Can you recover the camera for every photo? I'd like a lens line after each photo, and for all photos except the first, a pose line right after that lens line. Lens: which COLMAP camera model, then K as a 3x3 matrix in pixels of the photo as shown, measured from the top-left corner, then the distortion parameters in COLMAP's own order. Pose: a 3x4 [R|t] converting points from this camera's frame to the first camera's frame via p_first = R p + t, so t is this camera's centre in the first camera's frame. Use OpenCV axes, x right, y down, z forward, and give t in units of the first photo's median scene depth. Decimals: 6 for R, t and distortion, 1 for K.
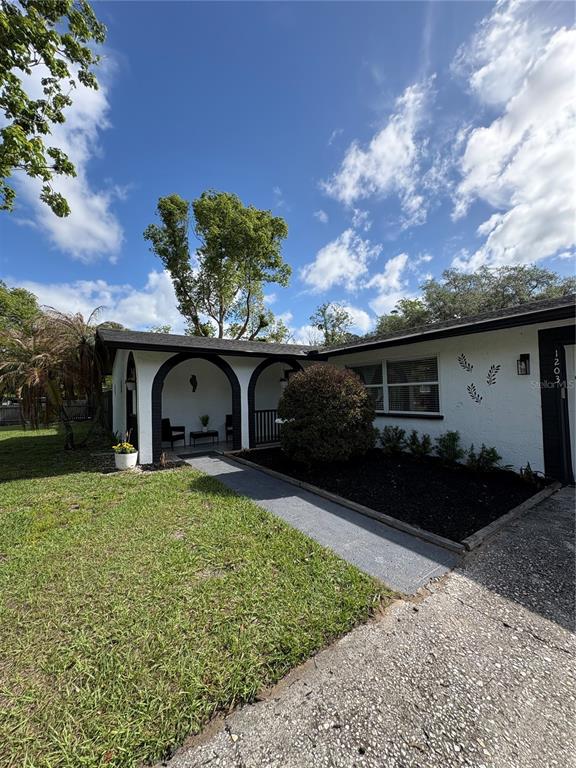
lens RADIAL K [[304.9, 0, 288.0], [0, 304.9, 384.0], [0, 0, 1]] dist [0.008209, 0.000278]
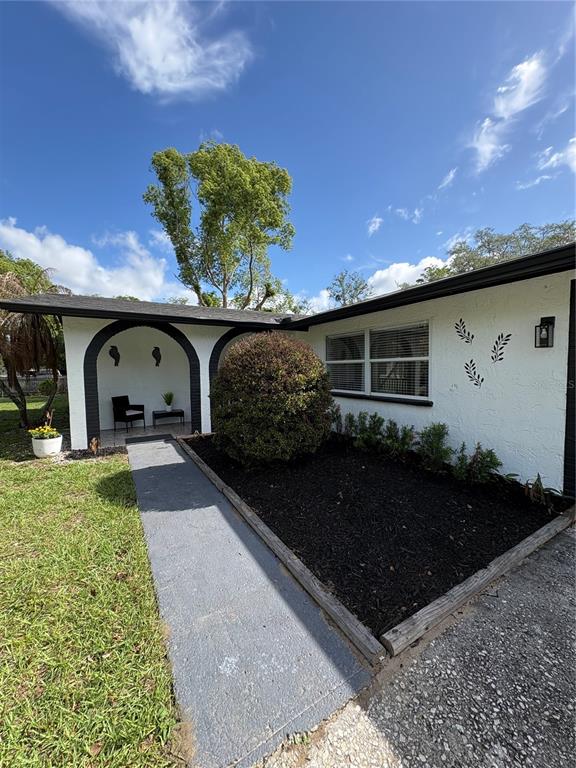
lens RADIAL K [[304.9, 0, 288.0], [0, 304.9, 384.0], [0, 0, 1]] dist [0.008209, 0.000278]
pose [[0.997228, 0.014916, -0.072902, 0.056831], [-0.008677, 0.996329, 0.085166, -0.000554], [0.073905, -0.084298, 0.993696, 0.061056]]
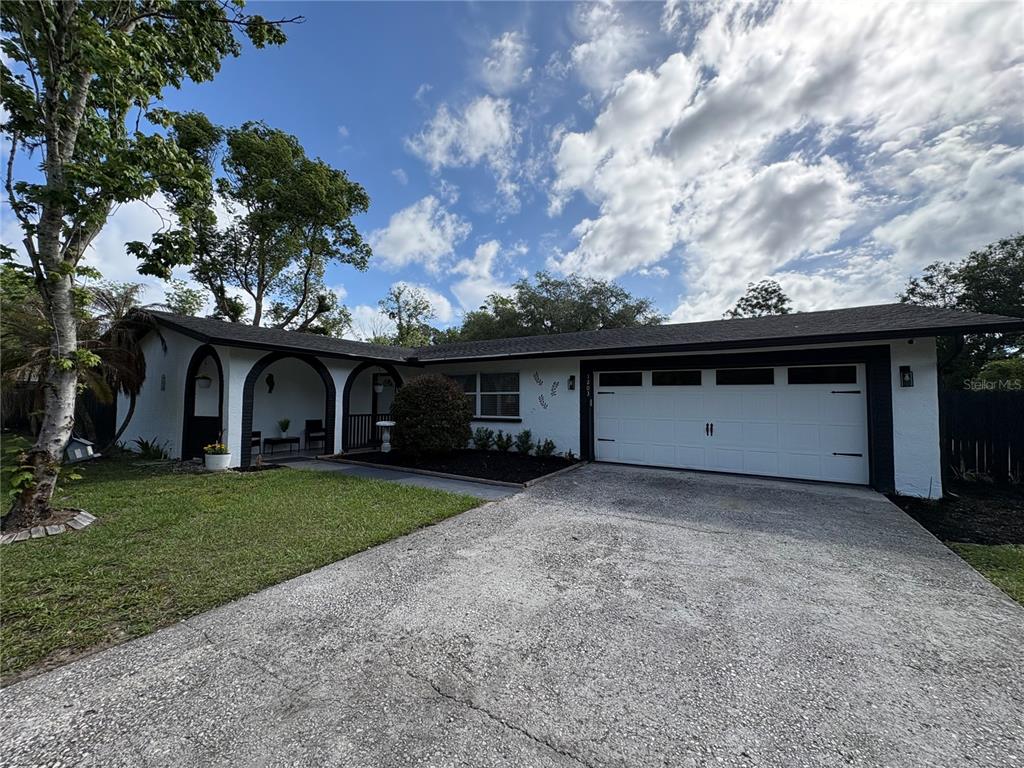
lens RADIAL K [[409.8, 0, 512.0], [0, 409.8, 384.0], [0, 0, 1]] dist [0.000394, 0.000068]
pose [[0.913633, 0.046735, 0.403844, -0.063470], [-0.039699, 0.998879, -0.025784, 0.001028], [-0.404597, 0.007525, 0.914464, -0.153205]]
